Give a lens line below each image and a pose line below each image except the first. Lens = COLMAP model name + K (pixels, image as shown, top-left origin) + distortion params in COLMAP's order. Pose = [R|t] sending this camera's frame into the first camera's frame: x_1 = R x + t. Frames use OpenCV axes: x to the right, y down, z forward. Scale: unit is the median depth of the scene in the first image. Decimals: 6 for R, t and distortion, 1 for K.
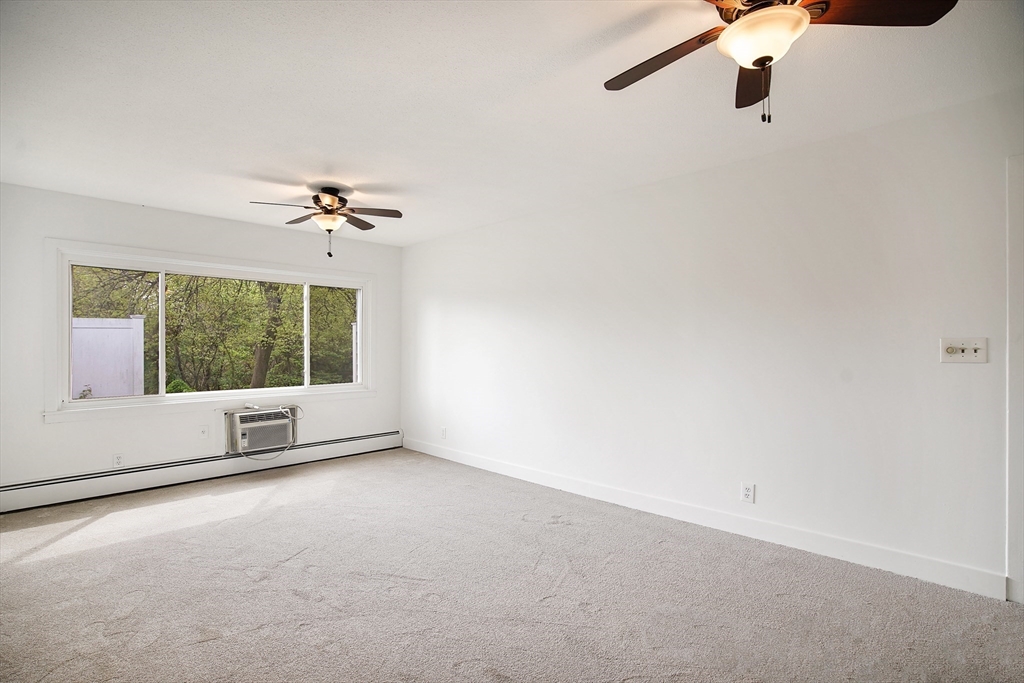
lens RADIAL K [[478.5, 0, 509.4], [0, 478.5, 351.3], [0, 0, 1]] dist [-0.031843, 0.000392]
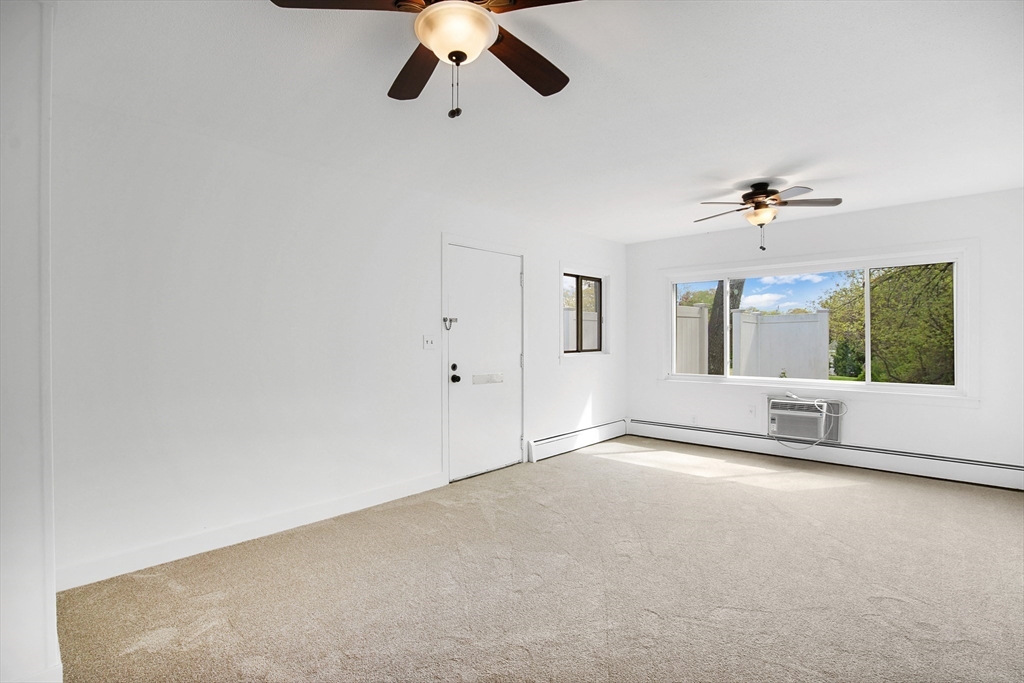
lens RADIAL K [[478.5, 0, 509.4], [0, 478.5, 351.3], [0, 0, 1]] dist [-0.031843, 0.000392]
pose [[0.046609, 0.028731, -0.998500, 0.492577], [-0.004577, 0.999582, 0.028549, -0.009209], [0.998903, 0.003240, 0.046721, 0.339570]]
